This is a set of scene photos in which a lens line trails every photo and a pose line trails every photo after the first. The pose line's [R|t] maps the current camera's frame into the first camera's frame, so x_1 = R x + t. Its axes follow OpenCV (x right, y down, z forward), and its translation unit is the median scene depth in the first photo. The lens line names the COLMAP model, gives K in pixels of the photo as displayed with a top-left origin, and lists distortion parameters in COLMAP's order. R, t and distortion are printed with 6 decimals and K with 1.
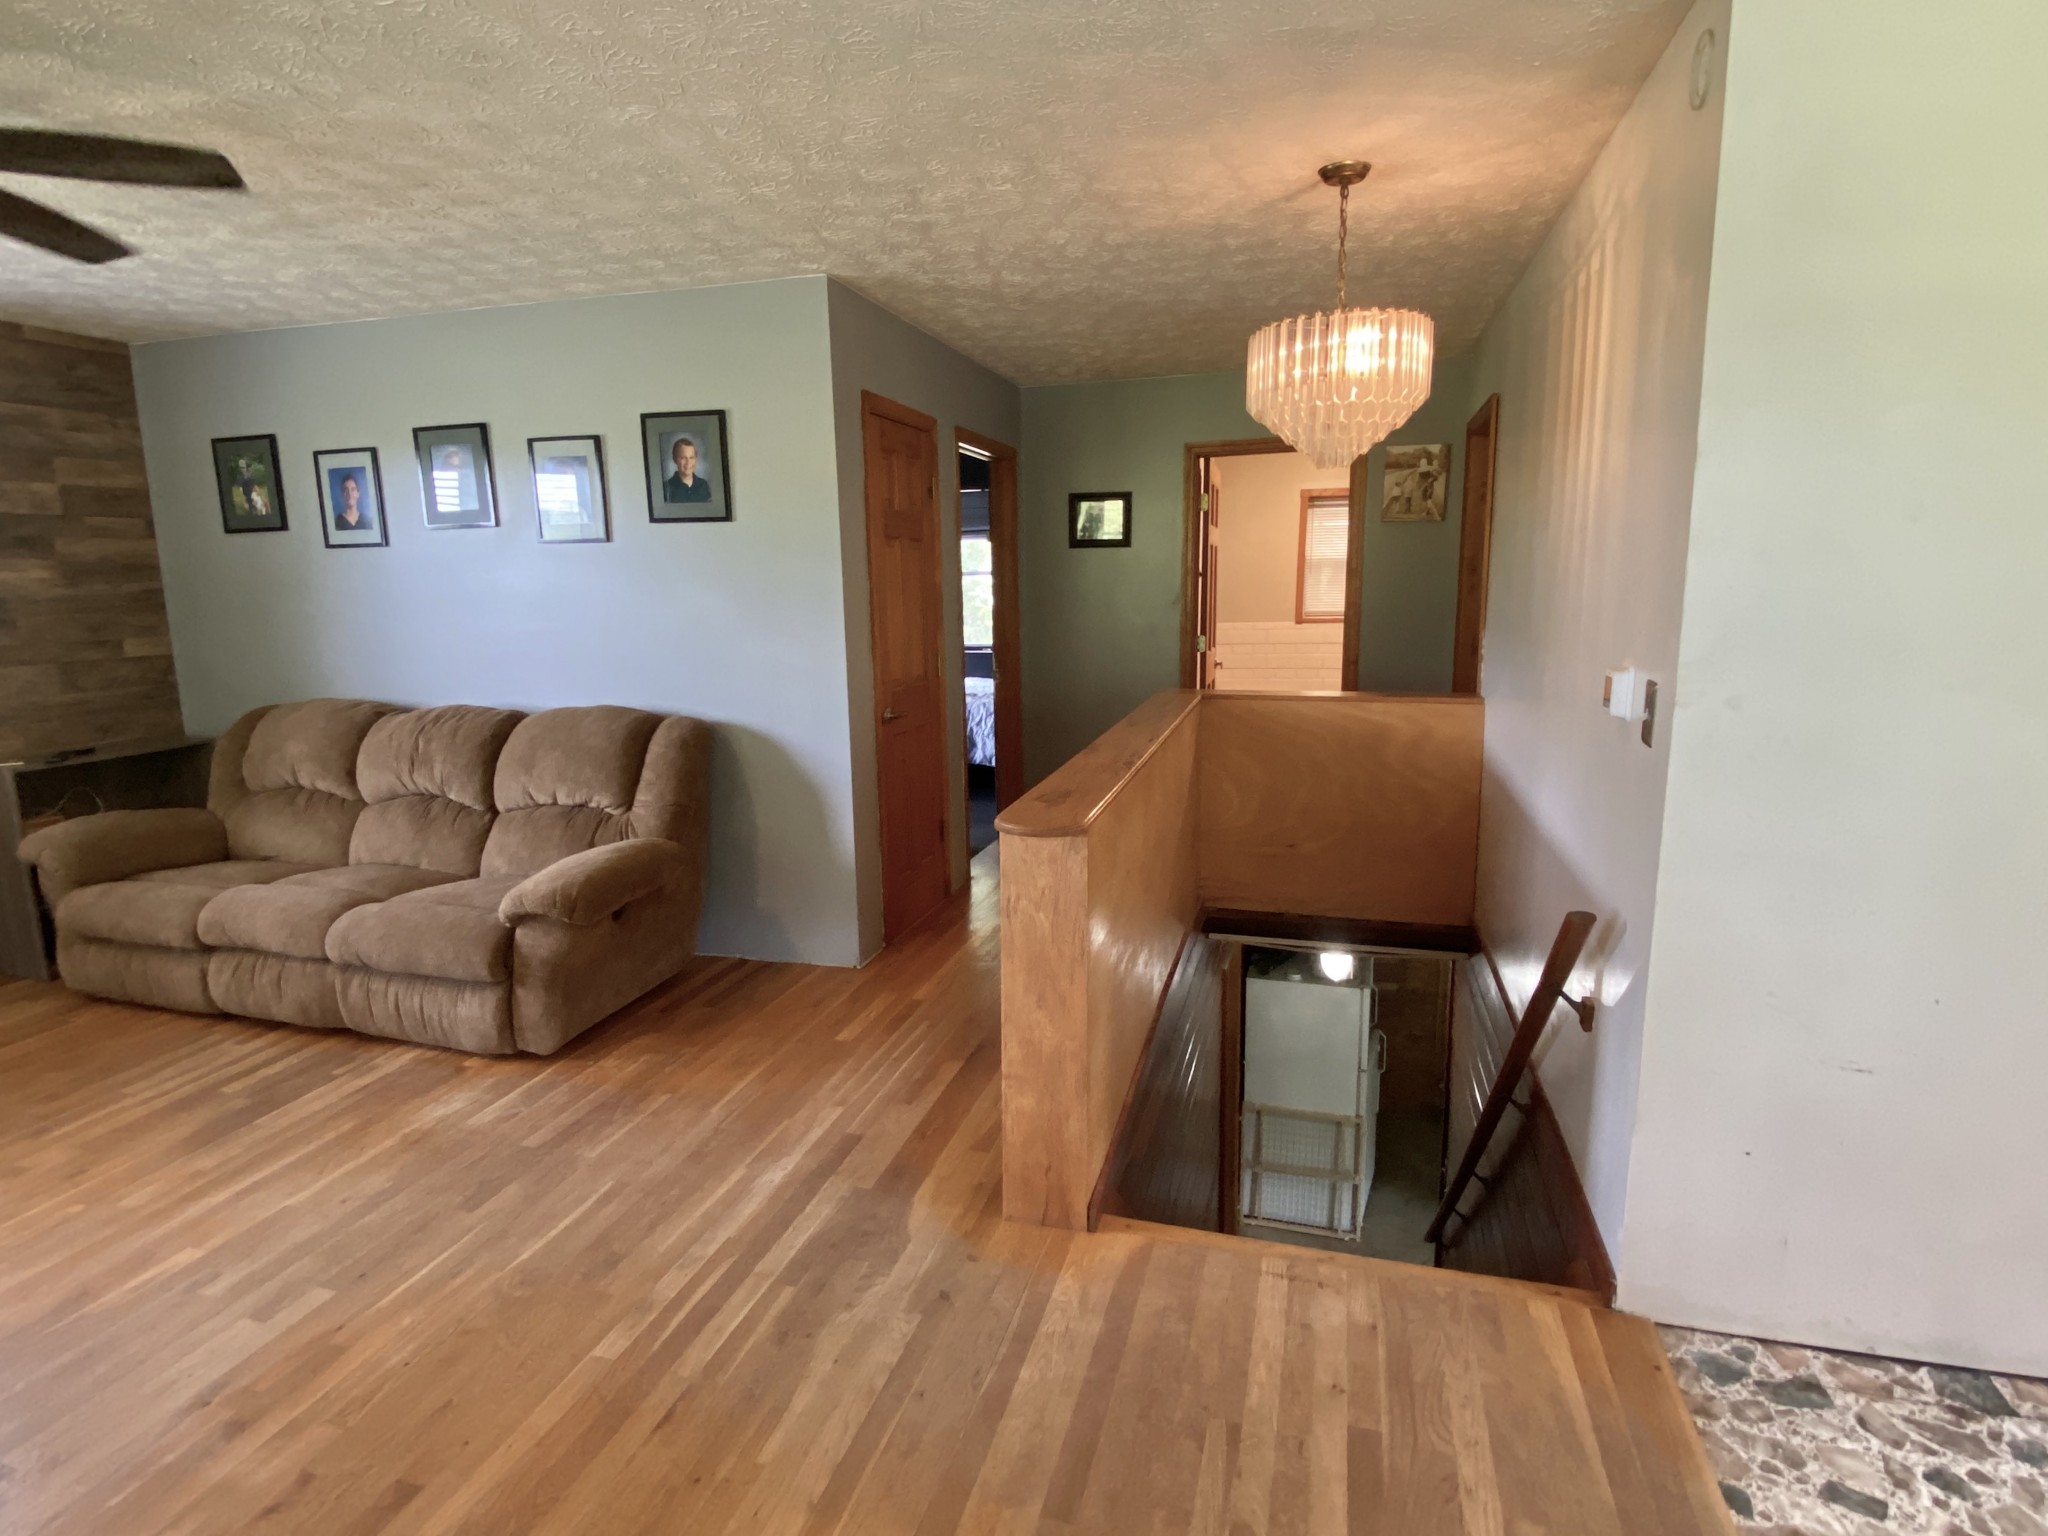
lens RADIAL K [[1094.8, 0, 1024.0], [0, 1094.8, 768.0], [0, 0, 1]] dist [0.020636, -0.021788]
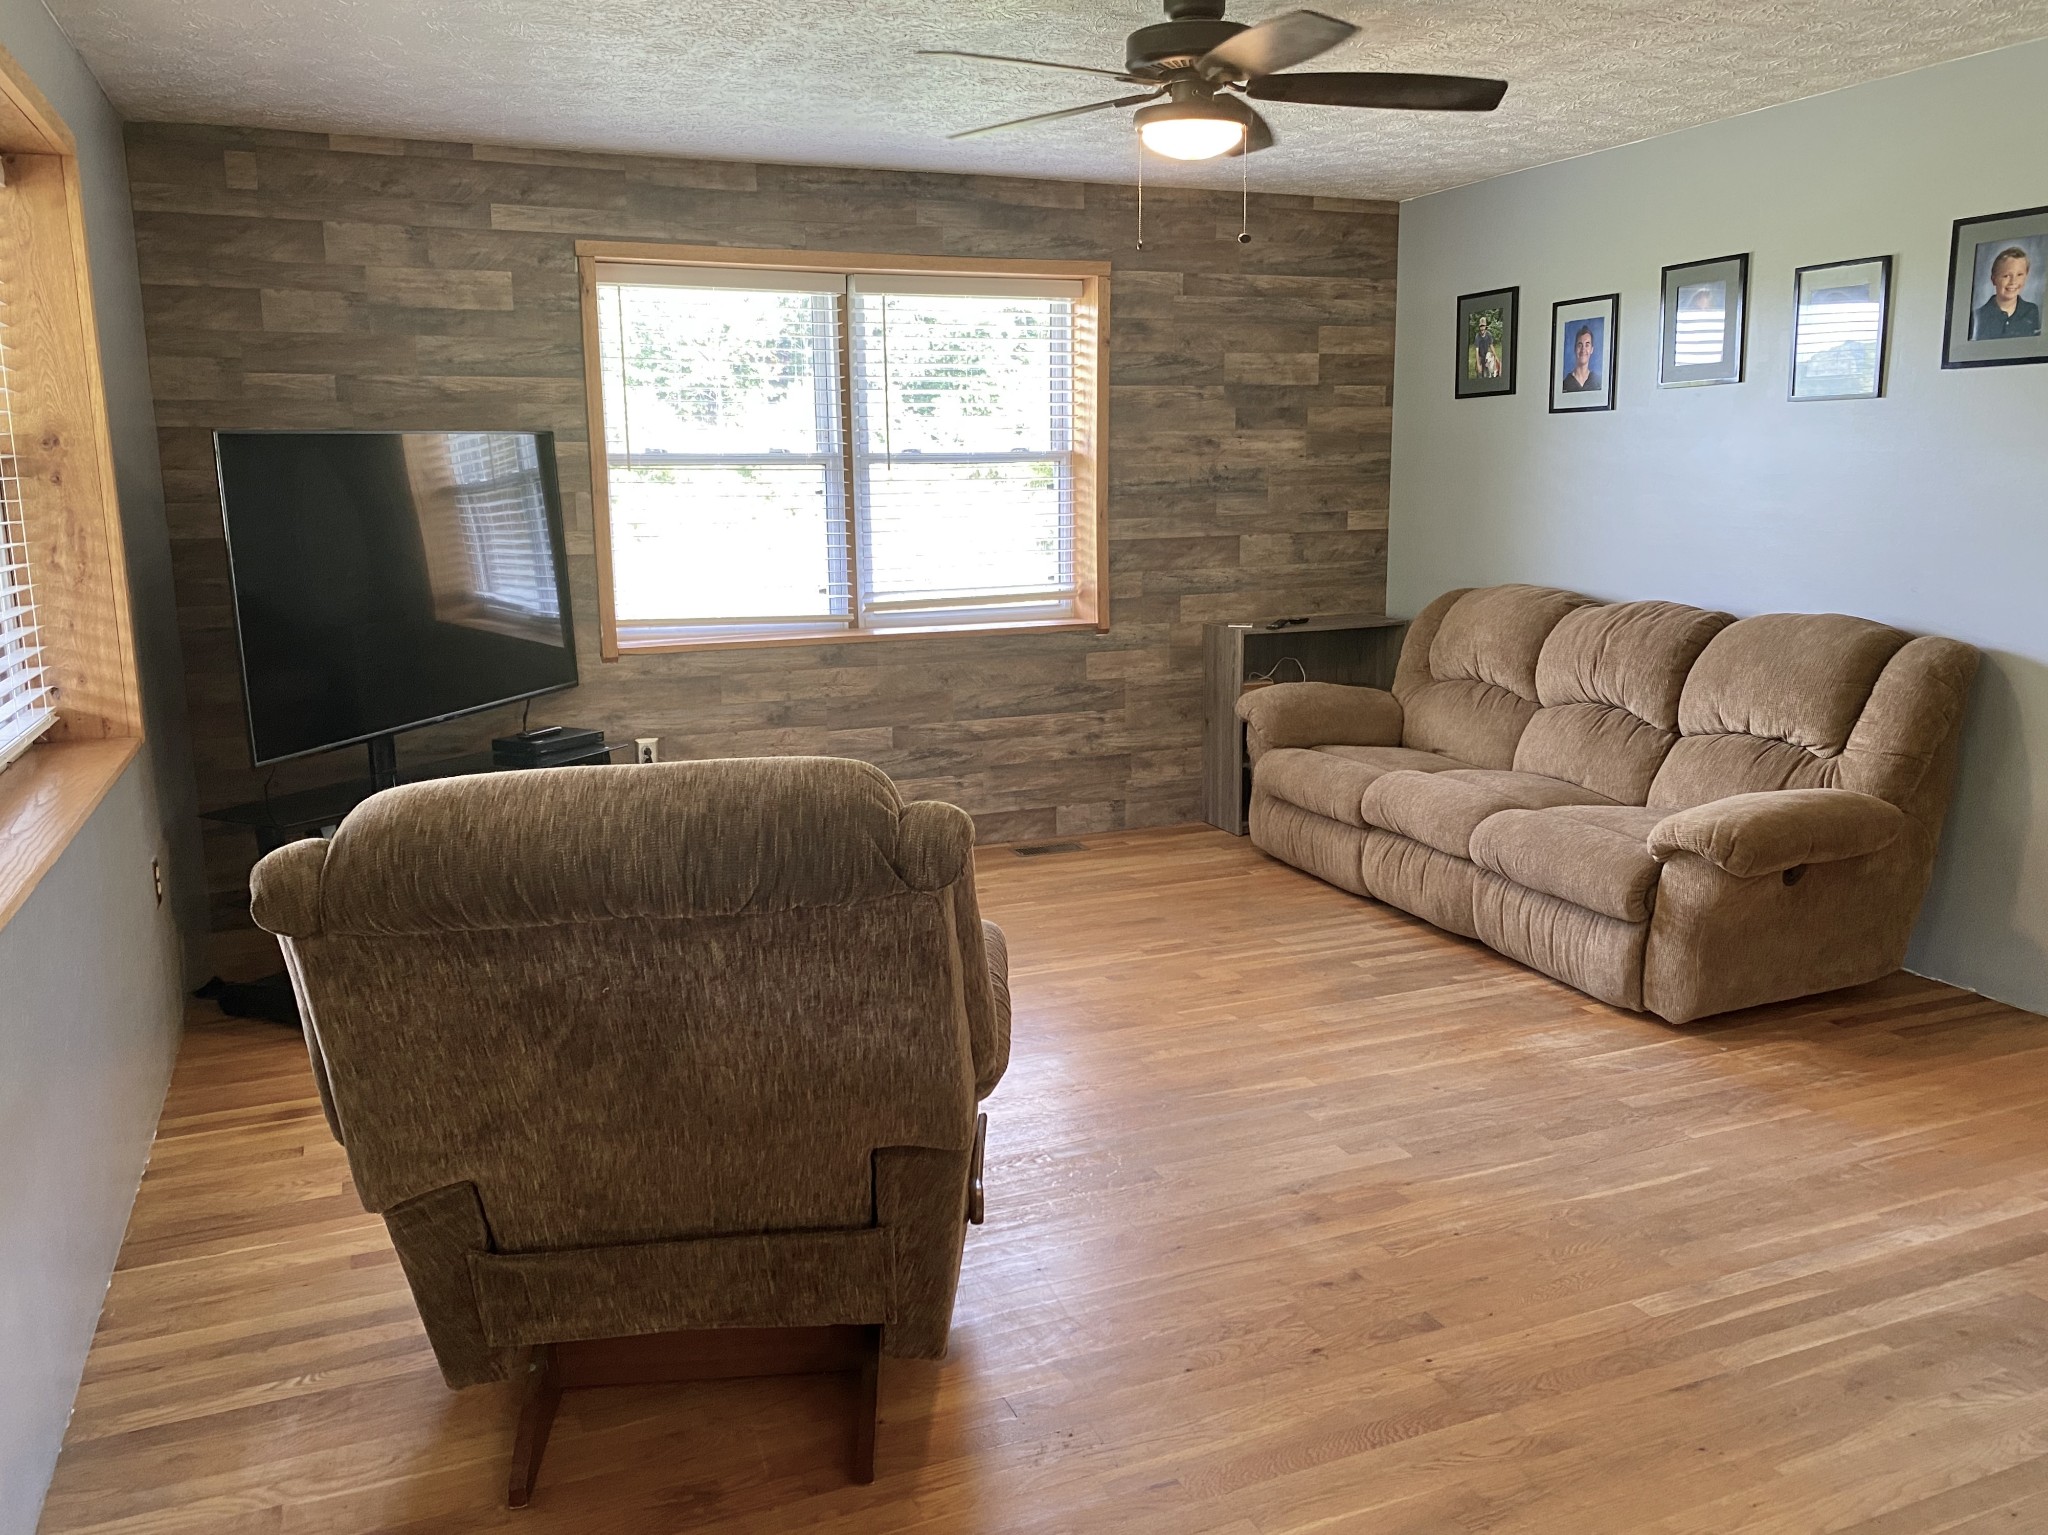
lens RADIAL K [[1602.0, 0, 1032.9], [0, 1602.0, 728.2], [0, 0, 1]] dist [0.112980, -0.134561]
pose [[0.635465, 0.134213, -0.760376, 0.141328], [-0.134736, 0.988943, 0.061955, 0.026918], [0.760283, 0.063080, 0.646522, -0.153029]]
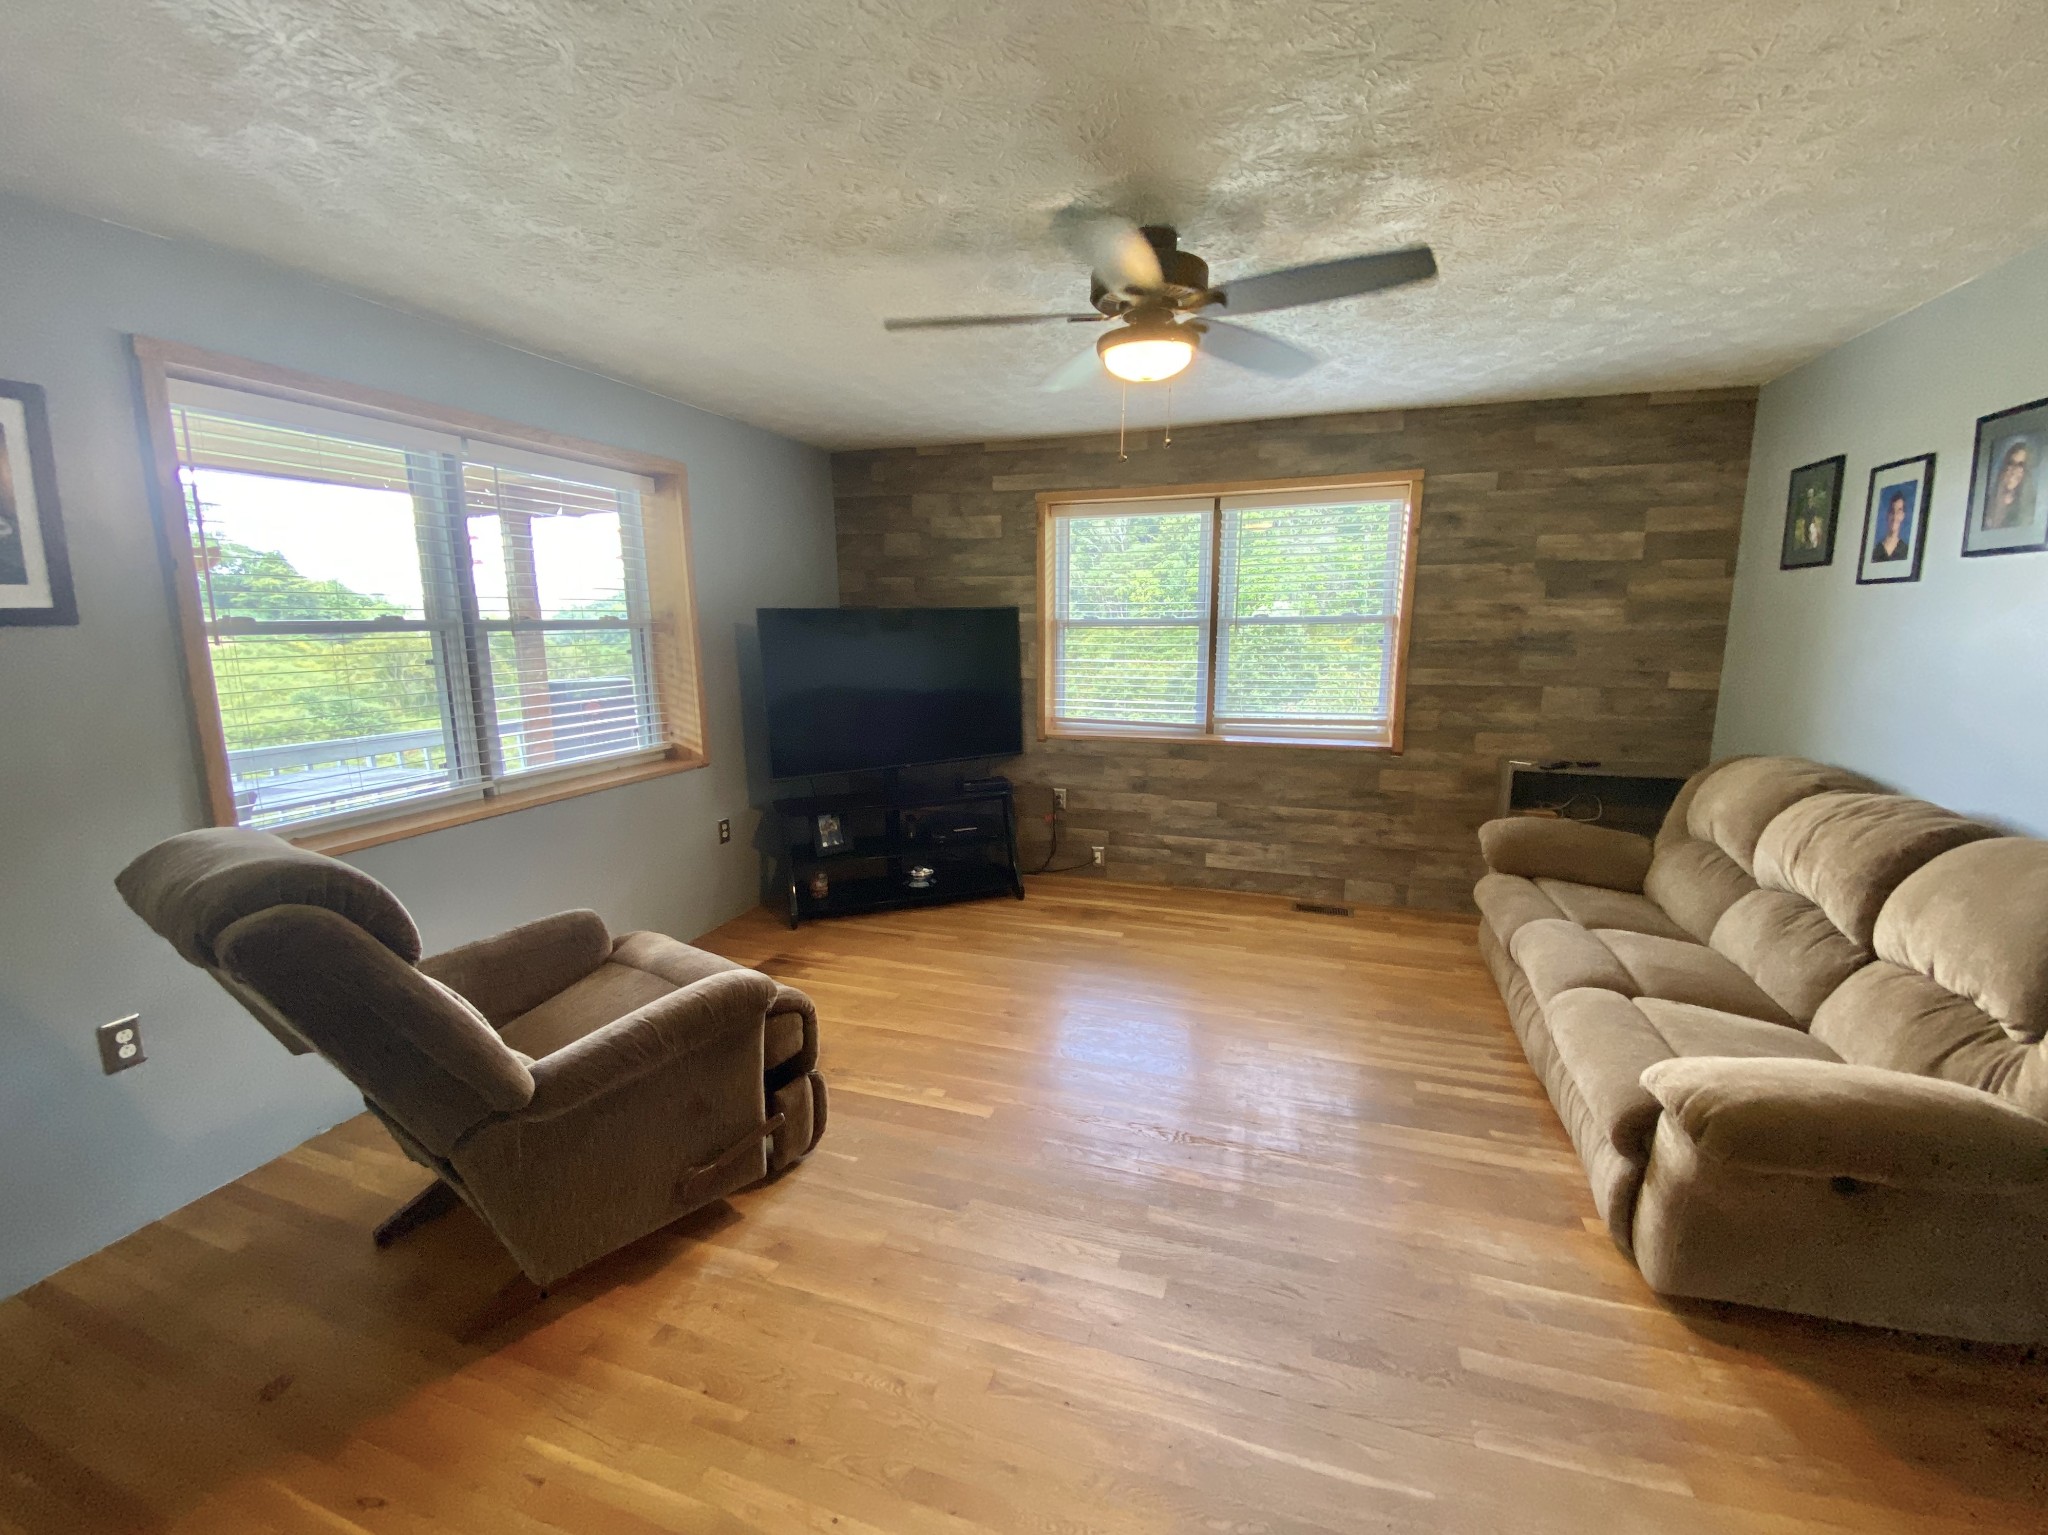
lens RADIAL K [[838.7, 0, 1006.4], [0, 838.7, 767.9], [0, 0, 1]] dist [0.002516, -0.012286]
pose [[-0.045107, 0.189395, -0.980864, 0.048331], [-0.170225, 0.966047, 0.194362, -0.091029], [0.984372, 0.175735, -0.011335, 0.465642]]
